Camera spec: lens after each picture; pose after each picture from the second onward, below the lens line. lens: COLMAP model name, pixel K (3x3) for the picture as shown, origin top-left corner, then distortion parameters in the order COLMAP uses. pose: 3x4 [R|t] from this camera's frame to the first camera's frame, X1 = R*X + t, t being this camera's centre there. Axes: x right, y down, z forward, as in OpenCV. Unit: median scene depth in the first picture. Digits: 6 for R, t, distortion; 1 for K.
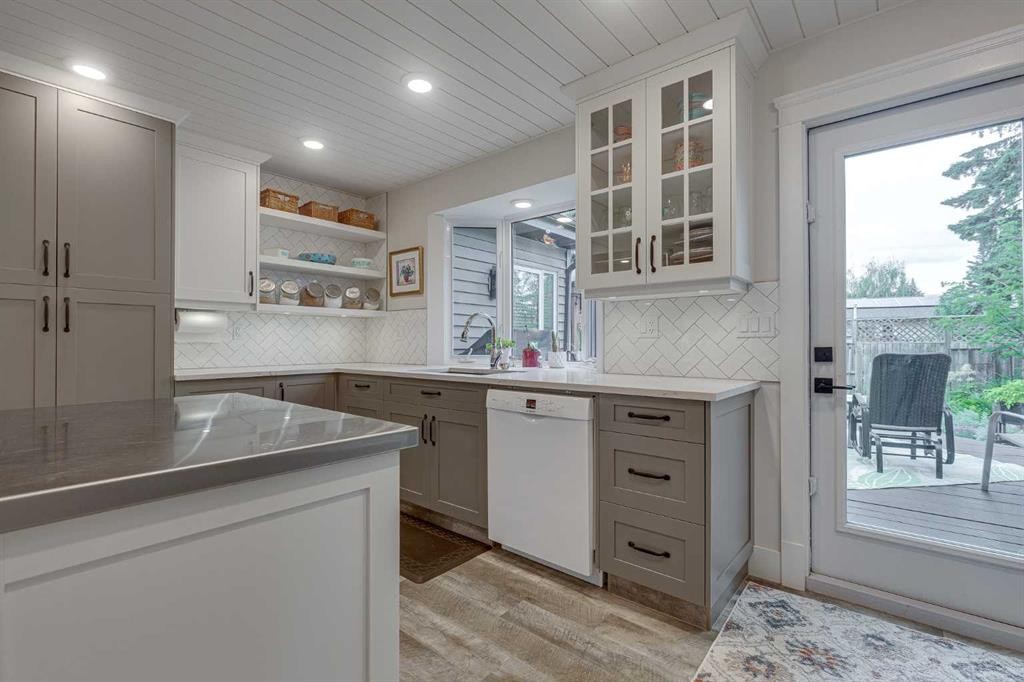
lens RADIAL K [[470.8, 0, 510.0], [0, 470.8, 340.8], [0, 0, 1]] dist [0.003981, 0.000578]
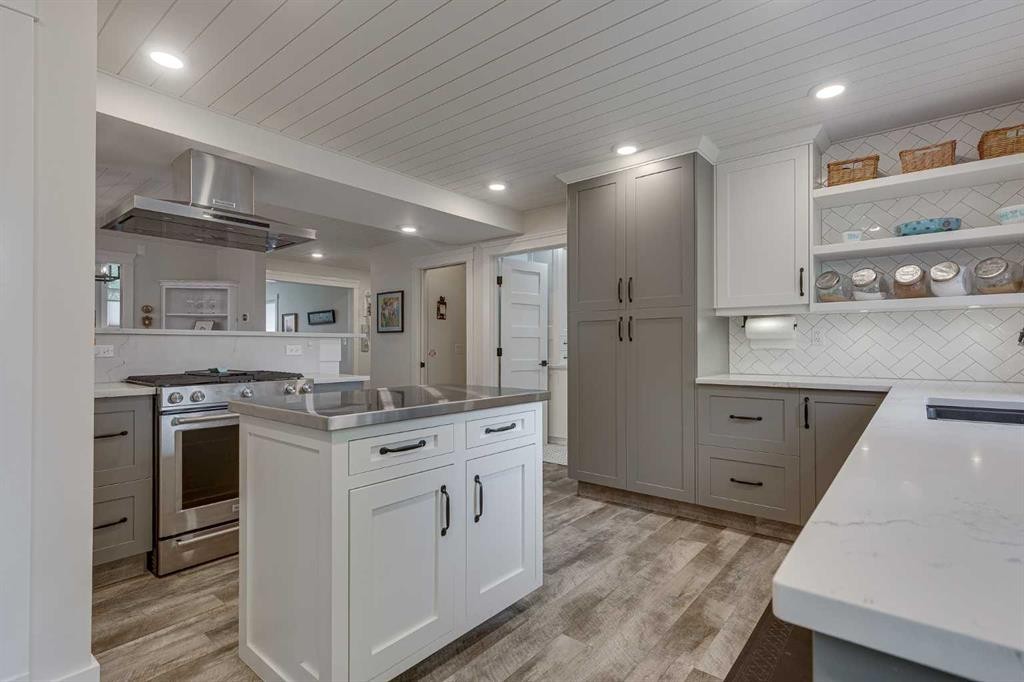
lens RADIAL K [[470.8, 0, 511.6], [0, 470.8, 341.7], [0, 0, 1]] dist [0.003981, 0.000578]
pose [[0.027028, -0.010520, -0.999579, 0.309066], [0.003998, 0.999938, -0.010416, -0.002254], [0.999627, -0.003715, 0.027068, 0.426354]]
